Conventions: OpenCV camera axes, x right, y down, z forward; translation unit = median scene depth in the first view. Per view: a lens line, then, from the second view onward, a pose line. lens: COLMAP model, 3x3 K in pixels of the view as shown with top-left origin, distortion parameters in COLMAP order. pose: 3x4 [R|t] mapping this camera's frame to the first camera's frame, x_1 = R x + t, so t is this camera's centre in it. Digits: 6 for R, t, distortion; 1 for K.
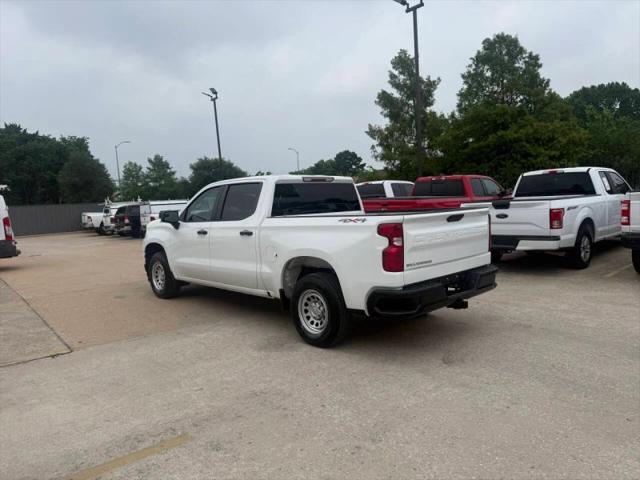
lens RADIAL K [[447.6, 0, 320.0], [0, 447.6, 240.0], [0, 0, 1]] dist [0.070712, -0.088547]
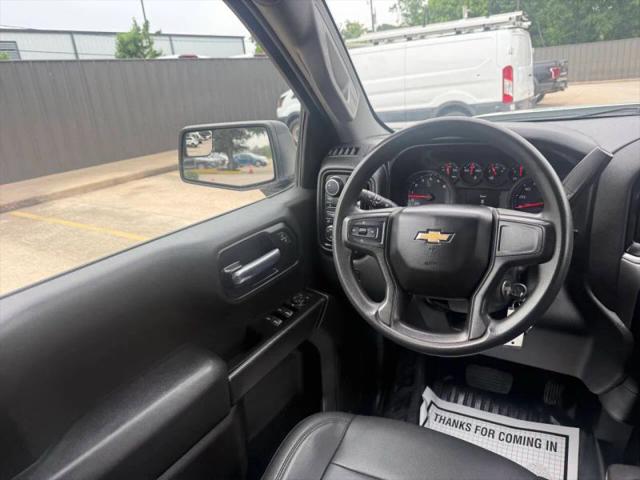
lens RADIAL K [[452.0, 0, 317.1], [0, 452.0, 241.1], [0, 0, 1]] dist [0.001760, -0.005256]
pose [[0.256589, 0.346567, -0.902249, -0.225721], [-0.004005, 0.933875, 0.357576, -0.097394], [0.966512, -0.088137, 0.241010, 1.221116]]
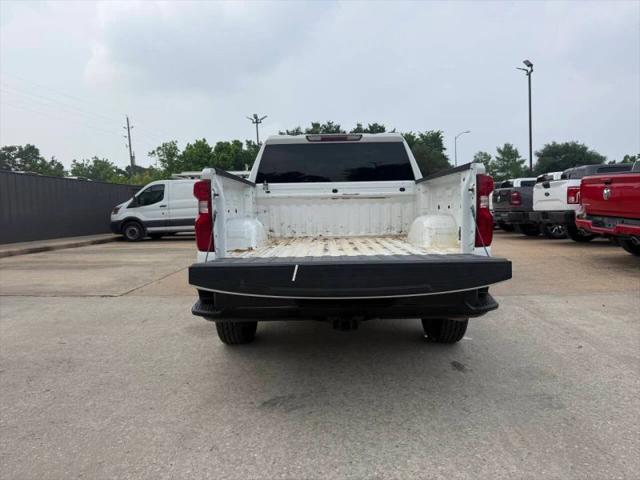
lens RADIAL K [[450.4, 0, 324.5], [0, 450.4, 241.7], [0, 0, 1]] dist [0.023976, -0.035601]
pose [[0.722580, 0.084783, -0.686069, 0.563900], [-0.070104, 0.996321, 0.049288, 0.006652], [0.687724, 0.012481, 0.725865, 0.443174]]
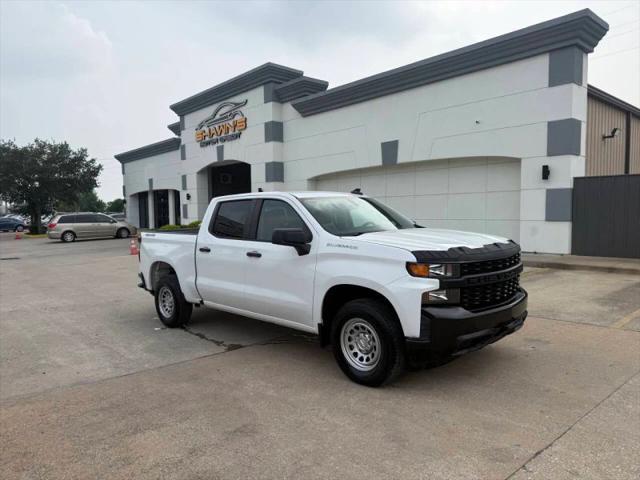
lens RADIAL K [[447.4, 0, 317.9], [0, 447.4, 239.2], [0, 0, 1]] dist [0.077682, -0.097871]
pose [[-0.997482, 0.068917, -0.016743, -0.148911], [0.065811, 0.987435, 0.143667, -0.205302], [0.026434, 0.142203, -0.989484, 2.253858]]
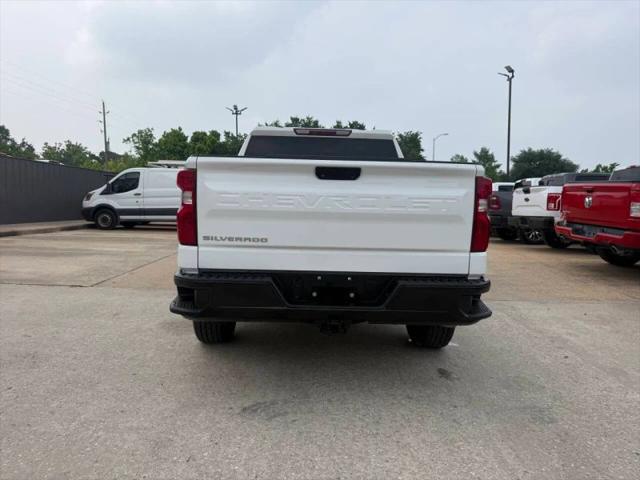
lens RADIAL K [[452.0, 0, 317.1], [0, 452.0, 241.1], [0, 0, 1]] dist [0.001760, -0.005256]
pose [[0.745406, 0.120174, -0.655689, 0.533733], [-0.112665, 0.992177, 0.053765, 0.006567], [0.657021, 0.033797, 0.753114, 0.451131]]
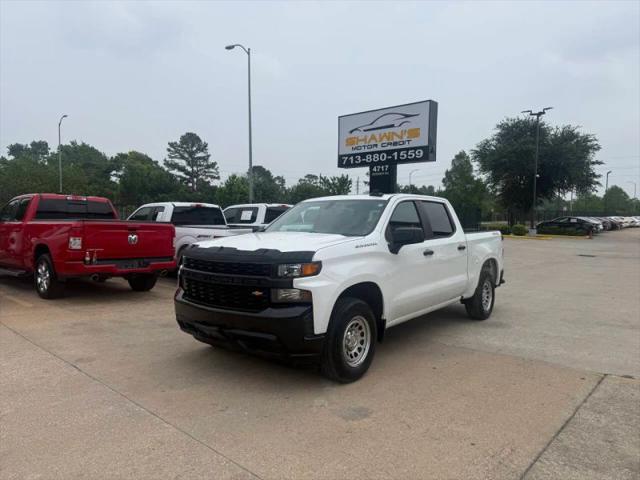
lens RADIAL K [[448.5, 0, 313.9], [0, 448.5, 241.2], [0, 0, 1]] dist [0.021847, -0.002841]
pose [[-0.129303, -0.000052, 0.991605, -1.212620], [0.088433, 0.996015, 0.011584, -0.076396], [-0.987654, 0.089188, -0.128783, 1.474346]]
